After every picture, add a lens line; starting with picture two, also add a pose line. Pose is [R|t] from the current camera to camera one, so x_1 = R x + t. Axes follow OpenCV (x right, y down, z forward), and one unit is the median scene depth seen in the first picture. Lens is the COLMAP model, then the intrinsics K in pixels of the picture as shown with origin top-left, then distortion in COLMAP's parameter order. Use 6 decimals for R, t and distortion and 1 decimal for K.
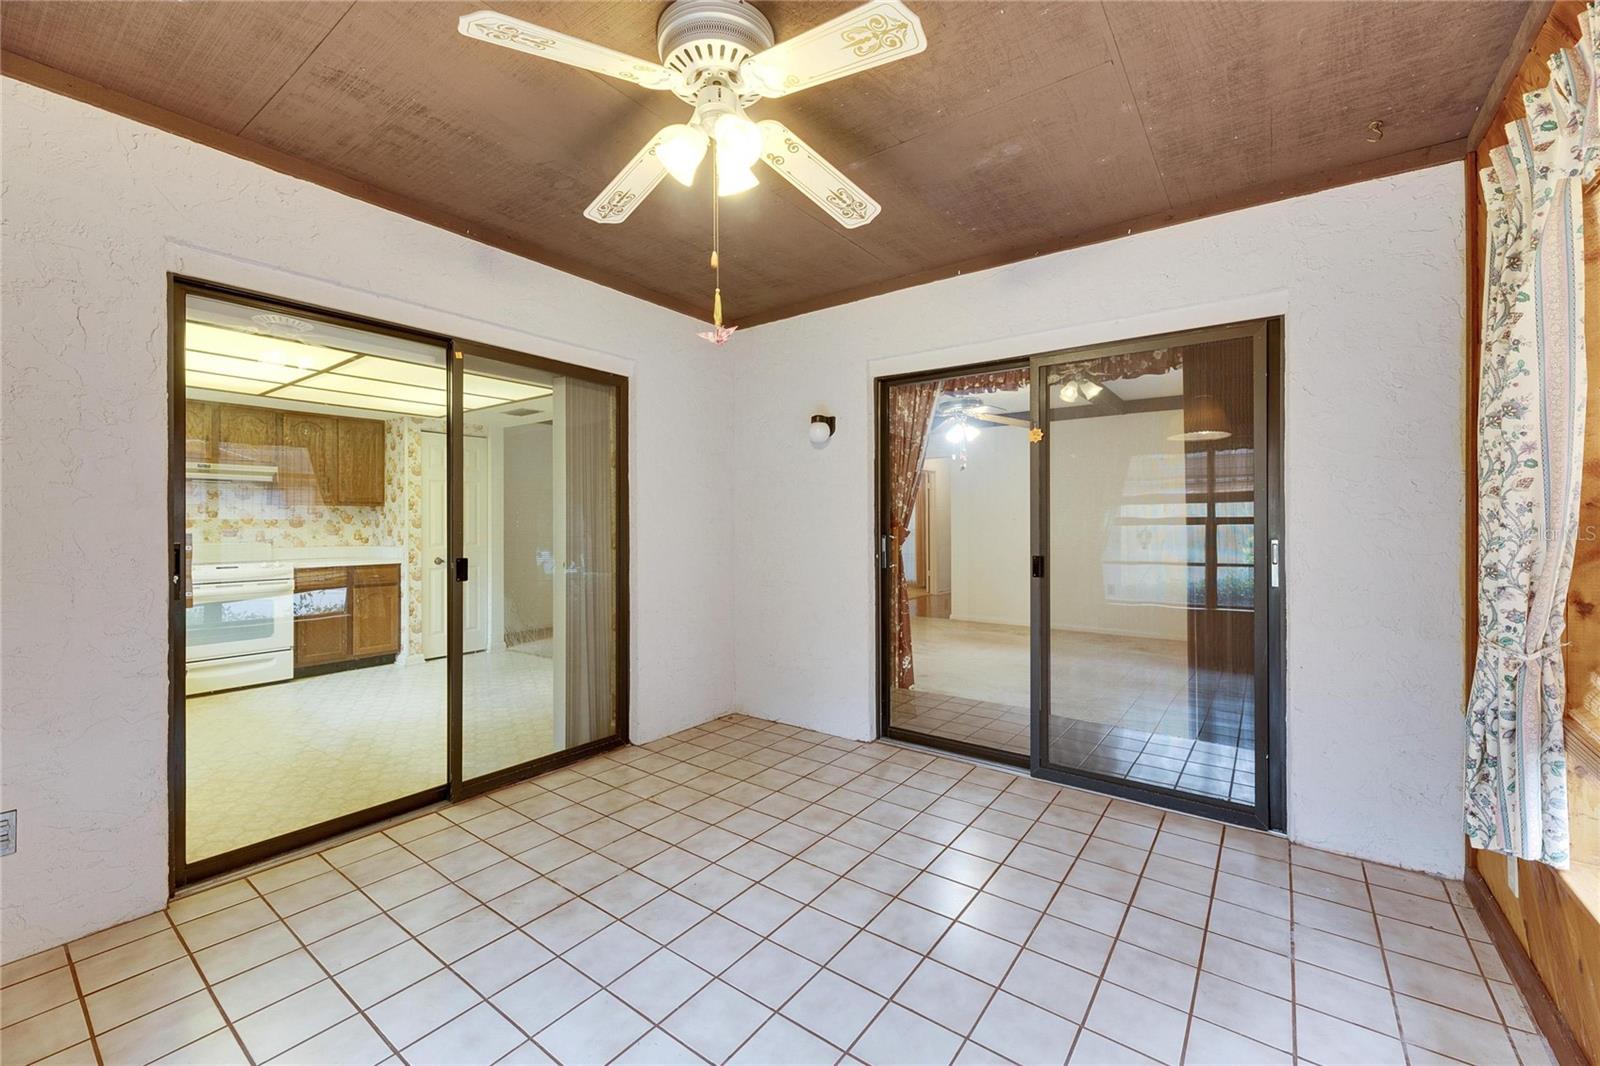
lens RADIAL K [[644.5, 0, 802.9], [0, 644.5, 524.7], [0, 0, 1]] dist [0.001560, -0.000003]
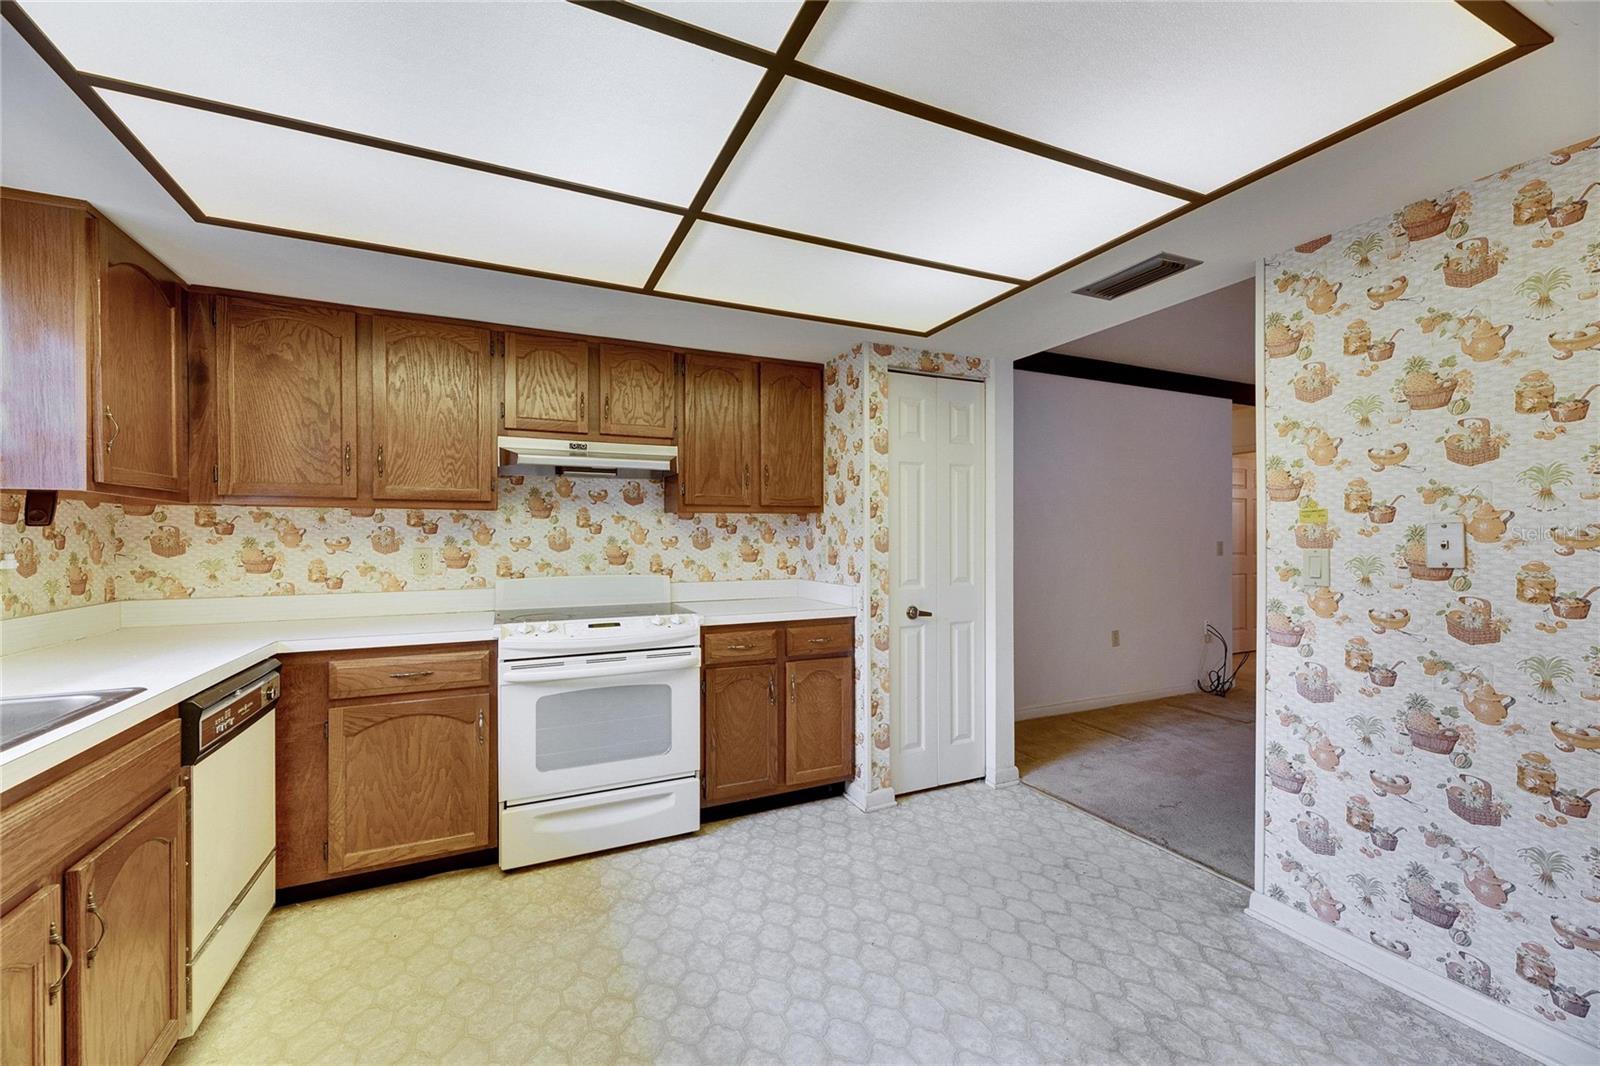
lens RADIAL K [[647.2, 0, 800.0], [0, 647.2, 536.9], [0, 0, 1]] dist [0.009742, -0.004221]
pose [[0.876758, -0.001286, -0.480930, -0.400052], [0.001449, 0.999999, -0.000033, -0.007053], [0.480929, -0.000668, 0.876759, 0.496459]]
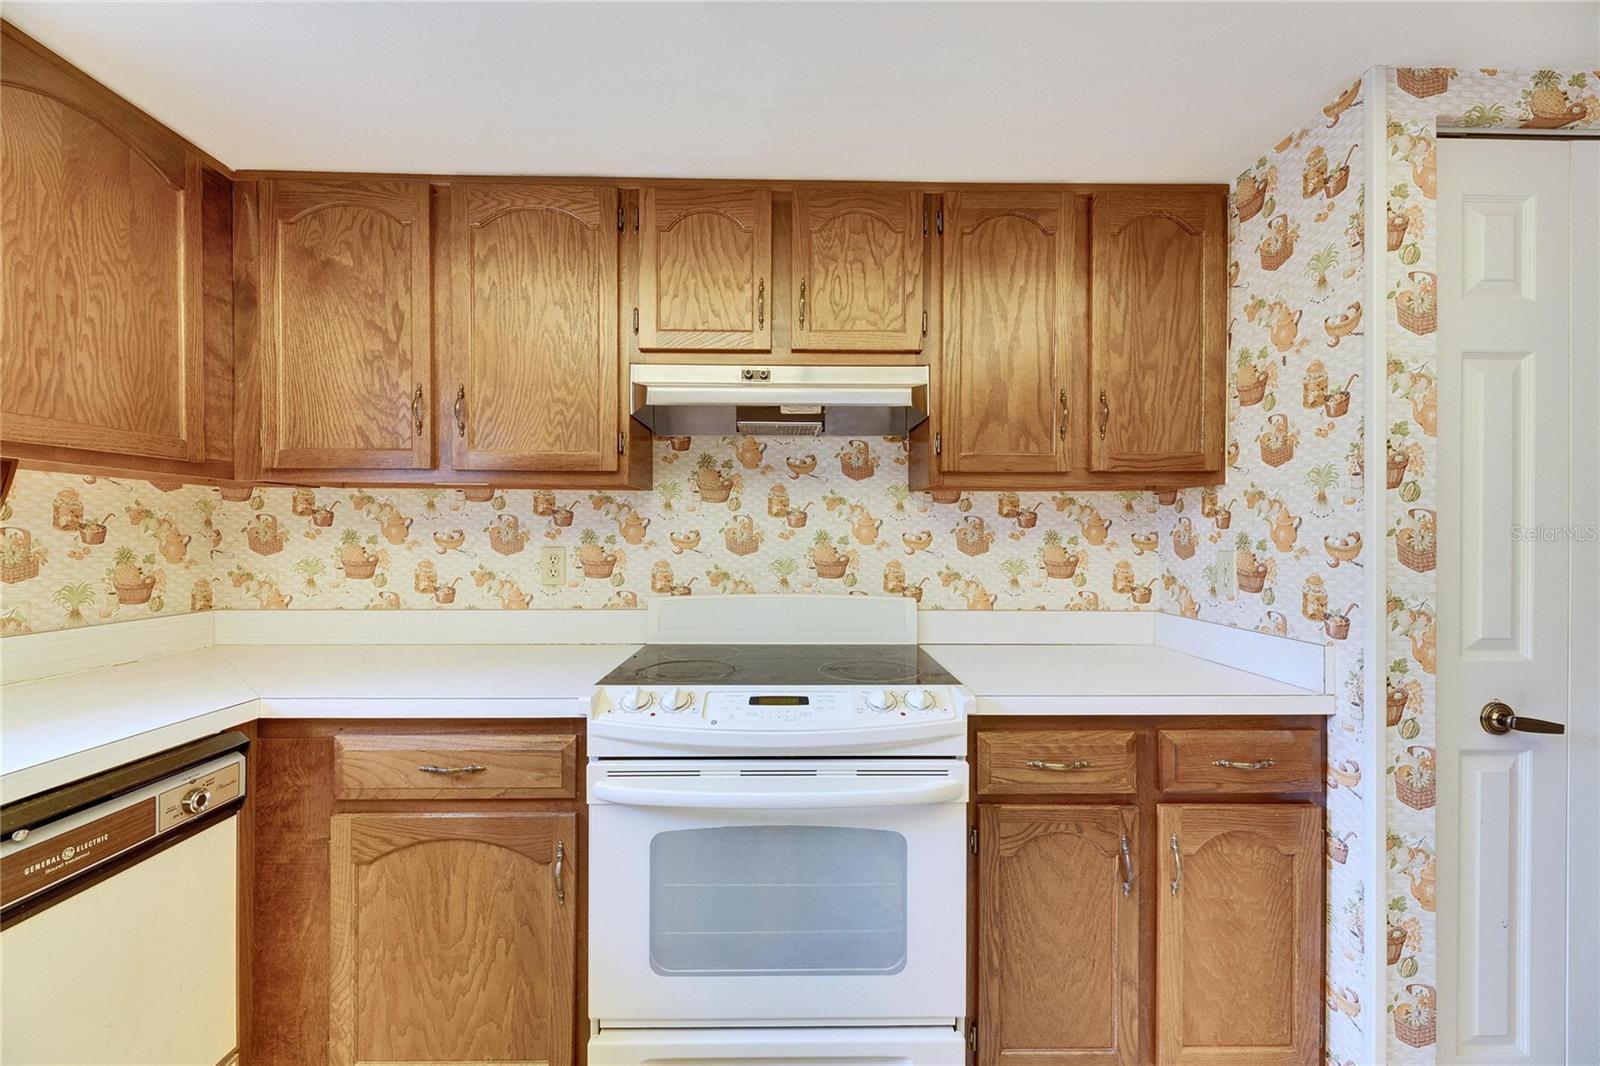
lens RADIAL K [[647.2, 0, 800.0], [0, 647.2, 536.9], [0, 0, 1]] dist [0.009742, -0.004221]
pose [[0.608597, 0.004961, -0.793464, -0.550137], [-0.004203, 0.999987, 0.003028, -0.005606], [0.793469, 0.001492, 0.608609, 0.694720]]
